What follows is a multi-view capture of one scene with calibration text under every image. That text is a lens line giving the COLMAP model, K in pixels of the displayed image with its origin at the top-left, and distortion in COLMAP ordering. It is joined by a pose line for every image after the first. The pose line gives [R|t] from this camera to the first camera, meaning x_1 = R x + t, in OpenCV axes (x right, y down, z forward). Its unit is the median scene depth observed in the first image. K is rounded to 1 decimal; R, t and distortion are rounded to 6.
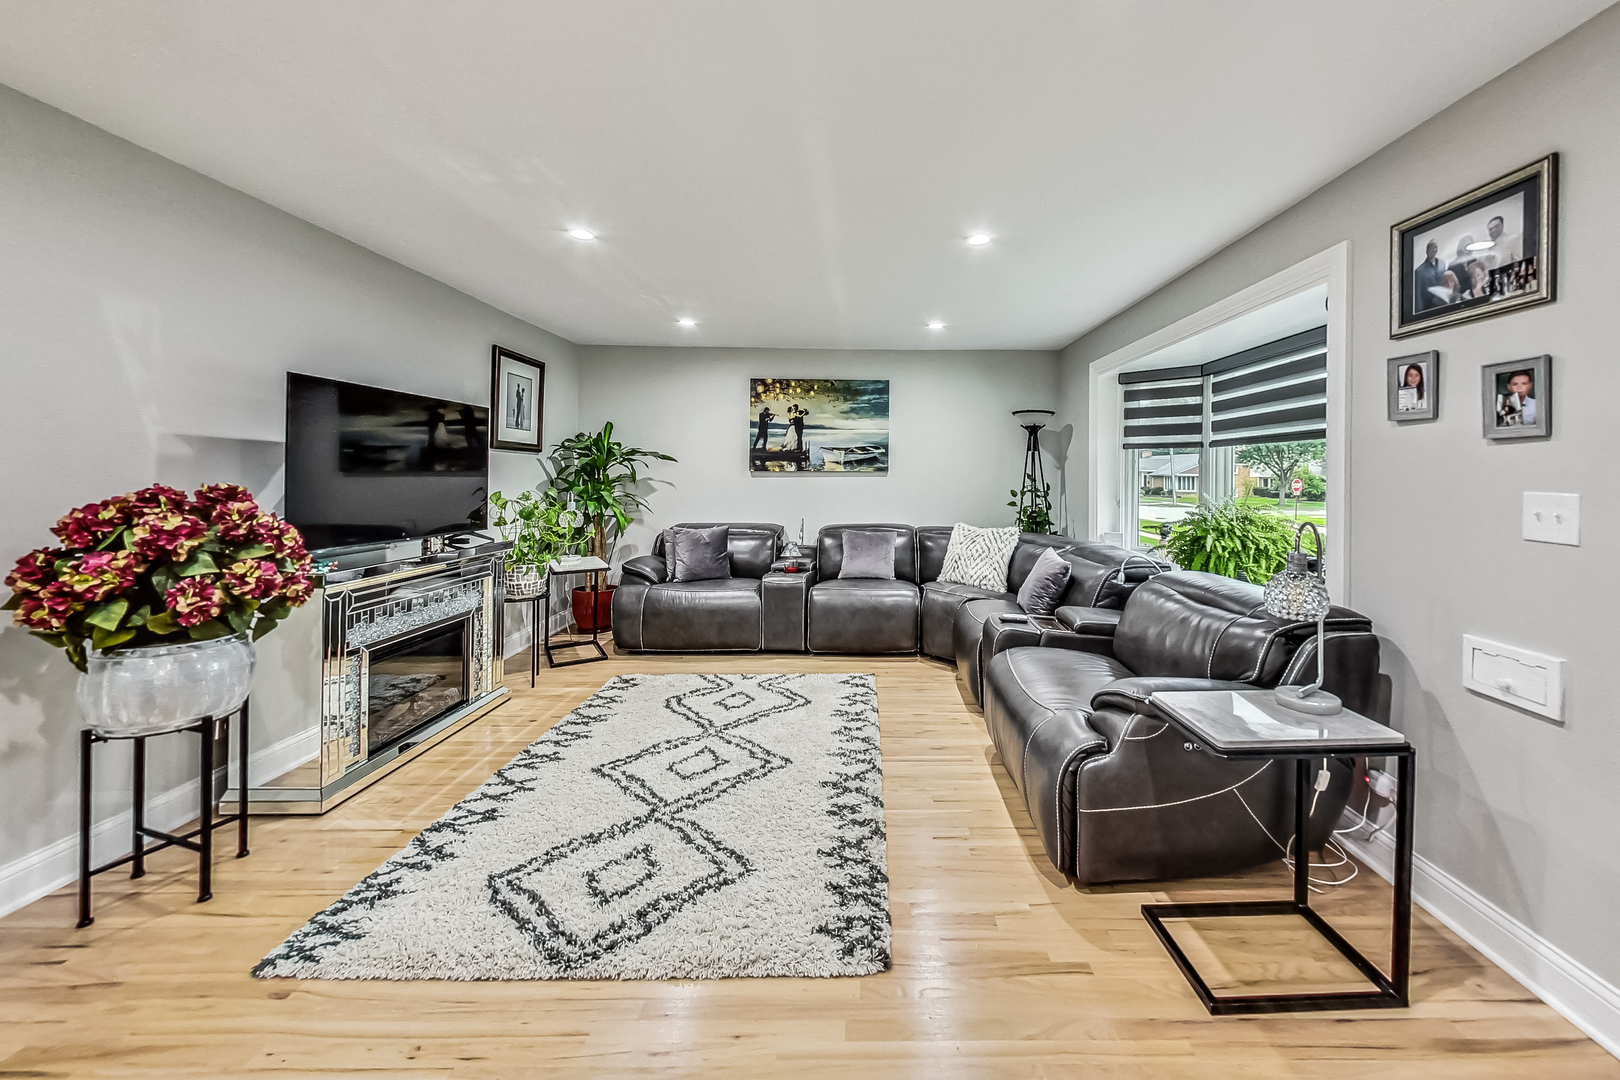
lens RADIAL K [[600.8, 0, 854.0], [0, 600.8, 476.8], [0, 0, 1]] dist [-0.001859, 0.000123]
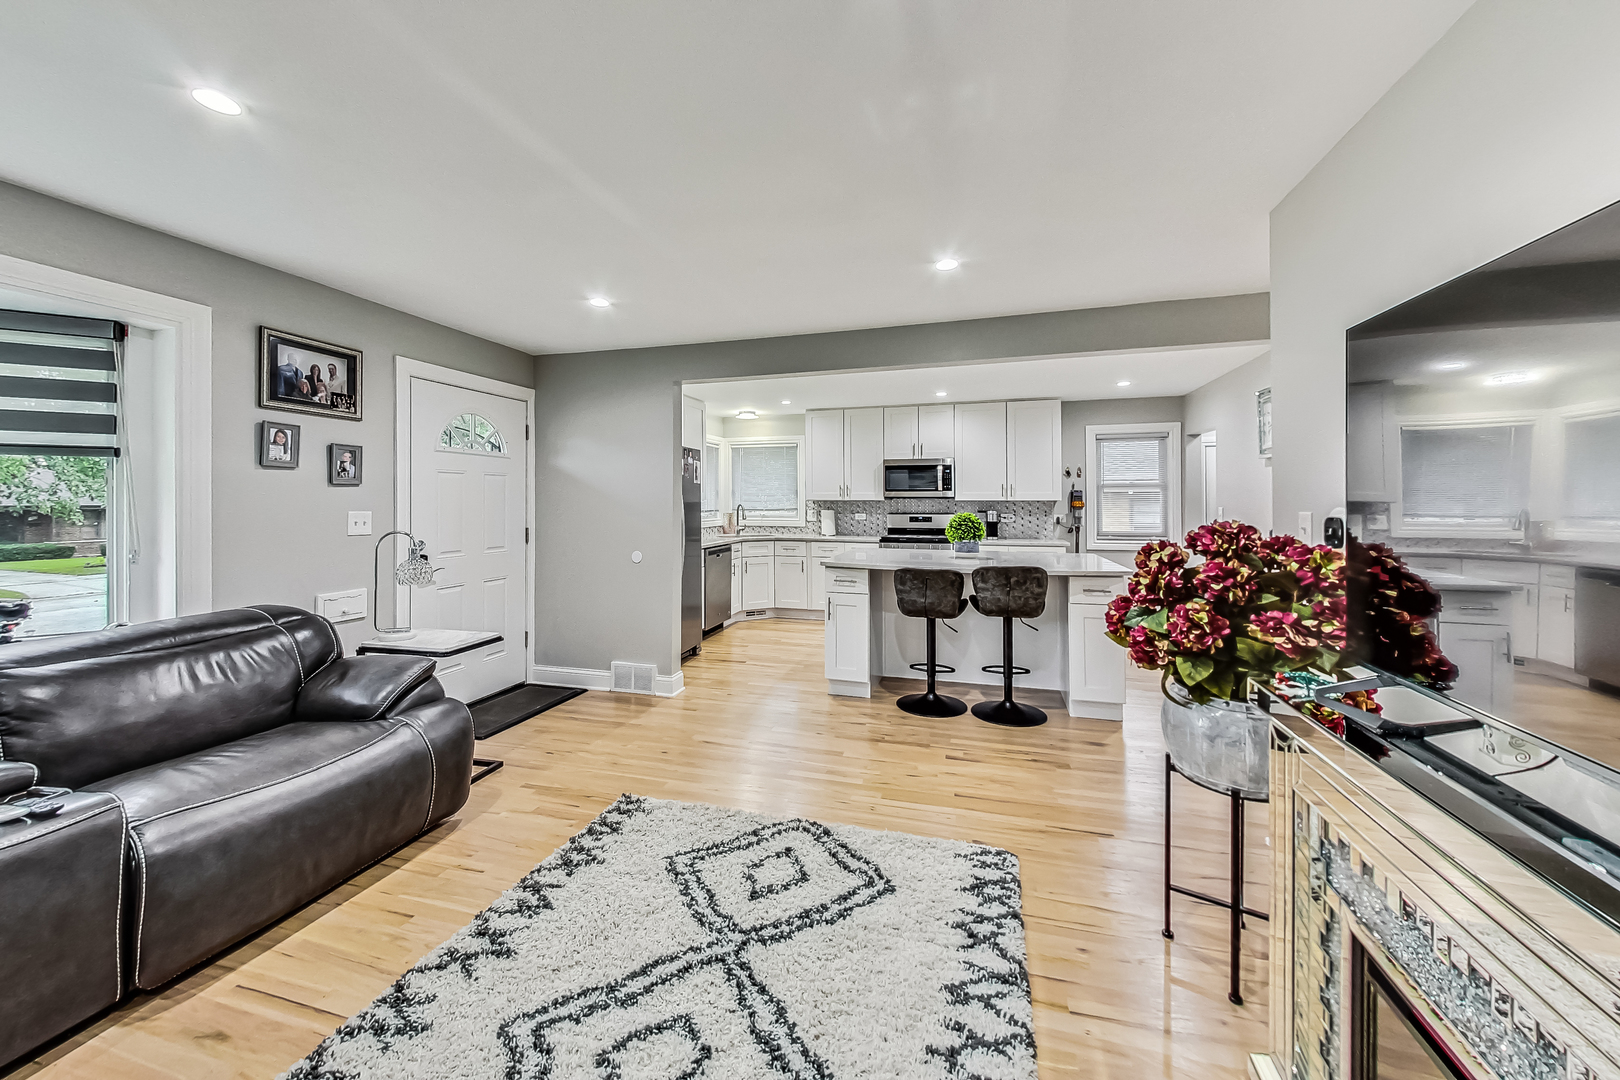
lens RADIAL K [[600.8, 0, 805.5], [0, 600.8, 501.0], [0, 0, 1]] dist [-0.001859, 0.000123]
pose [[-0.958839, -0.007679, 0.283847, -0.765577], [-0.006374, 0.999964, 0.005522, -0.025410], [-0.283879, 0.003486, -0.958854, 2.091501]]
